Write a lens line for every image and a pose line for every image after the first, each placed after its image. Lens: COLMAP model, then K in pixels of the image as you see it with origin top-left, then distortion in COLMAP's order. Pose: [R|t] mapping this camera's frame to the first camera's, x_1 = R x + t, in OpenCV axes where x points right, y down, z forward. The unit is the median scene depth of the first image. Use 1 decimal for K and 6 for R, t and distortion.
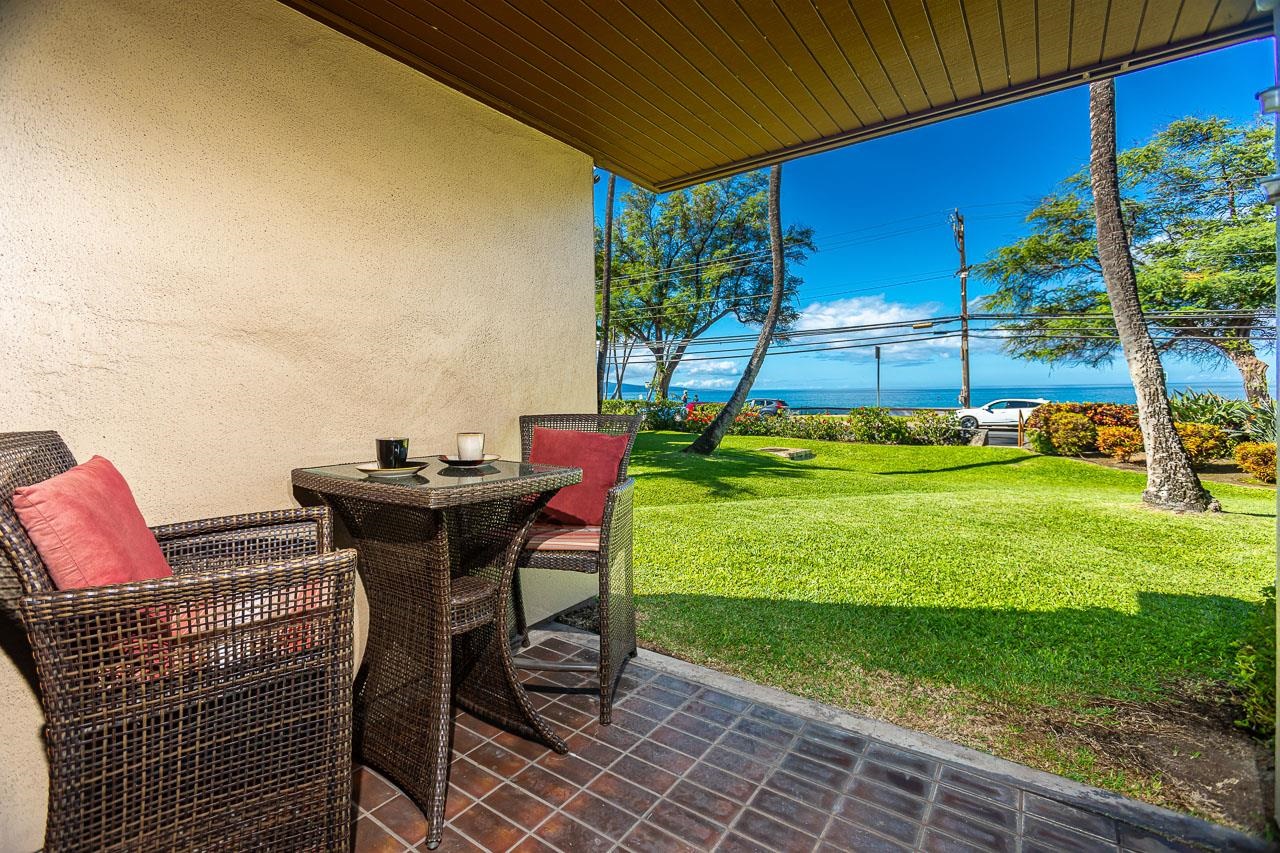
lens RADIAL K [[574.6, 0, 636.4], [0, 574.6, 396.3], [0, 0, 1]] dist [0.001074, -0.000027]
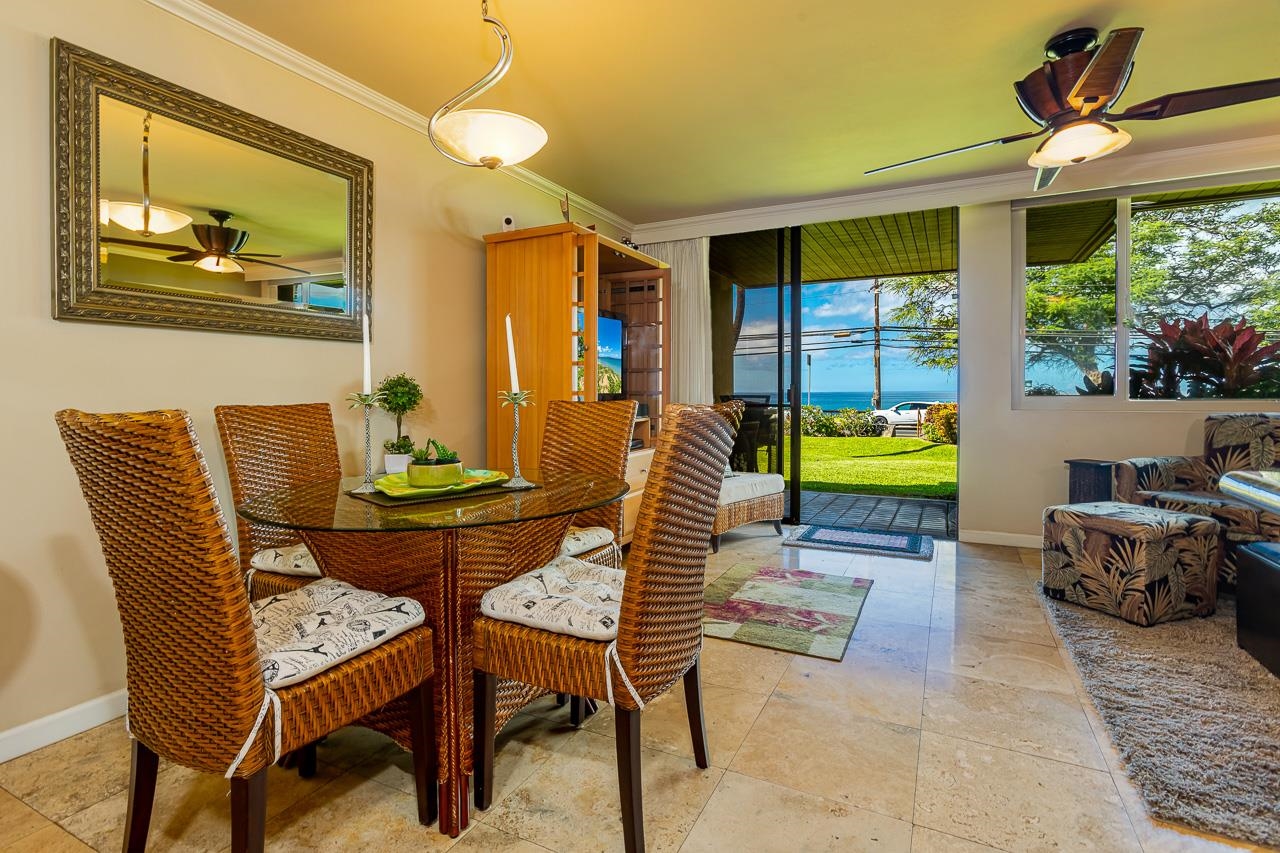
lens RADIAL K [[620.1, 0, 641.8], [0, 620.1, 401.5], [0, 0, 1]] dist [-0.023124, 0.020881]
pose [[0.987390, 0.006712, 0.158165, -0.080823], [-0.007429, 0.999965, 0.003947, 0.003717], [-0.158133, -0.005072, 0.987405, -0.132895]]
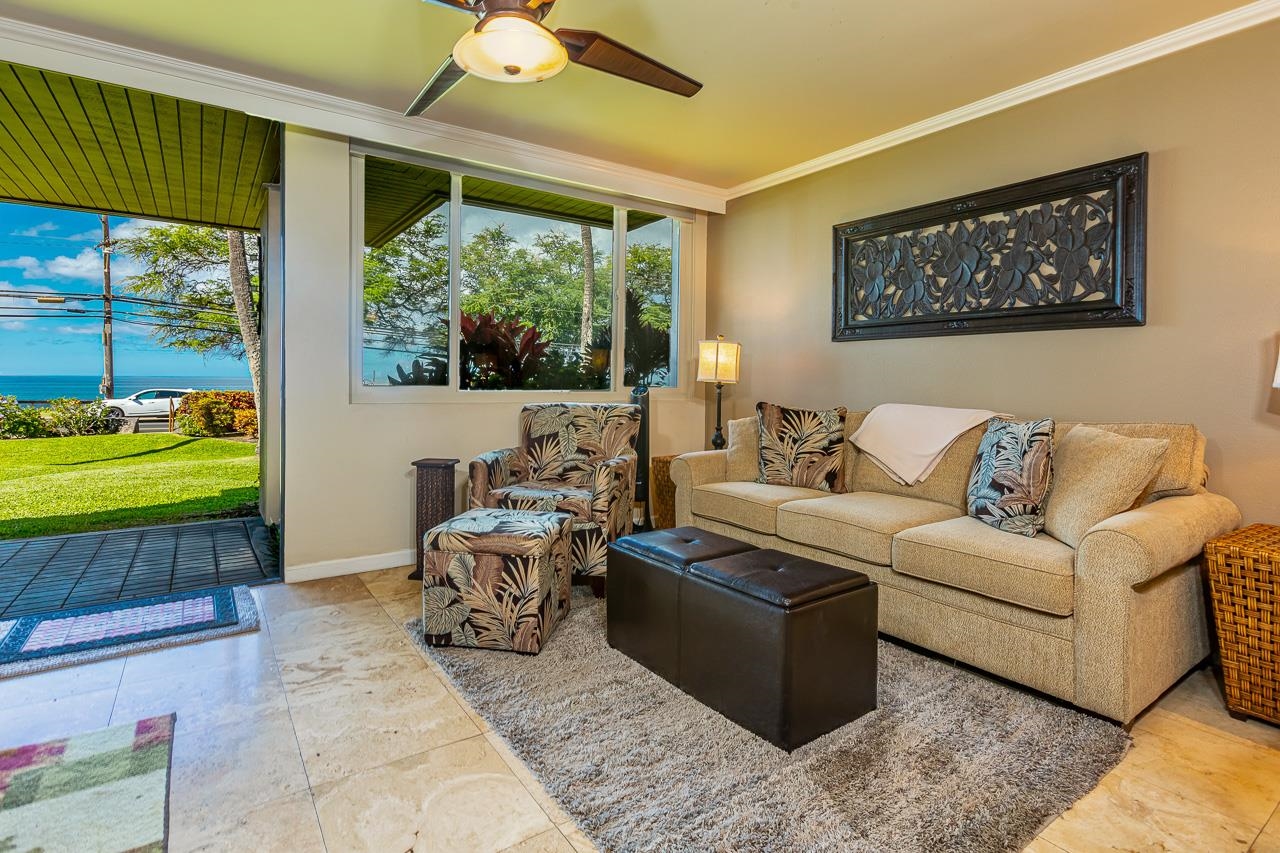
lens RADIAL K [[633.4, 0, 612.8], [0, 633.4, 393.6], [0, 0, 1]] dist [-0.018647, 0.011713]
pose [[0.359997, -0.000439, 0.932953, -0.067367], [-0.007914, 0.999962, 0.003524, 0.003024], [-0.932920, -0.008652, 0.359980, -0.098809]]
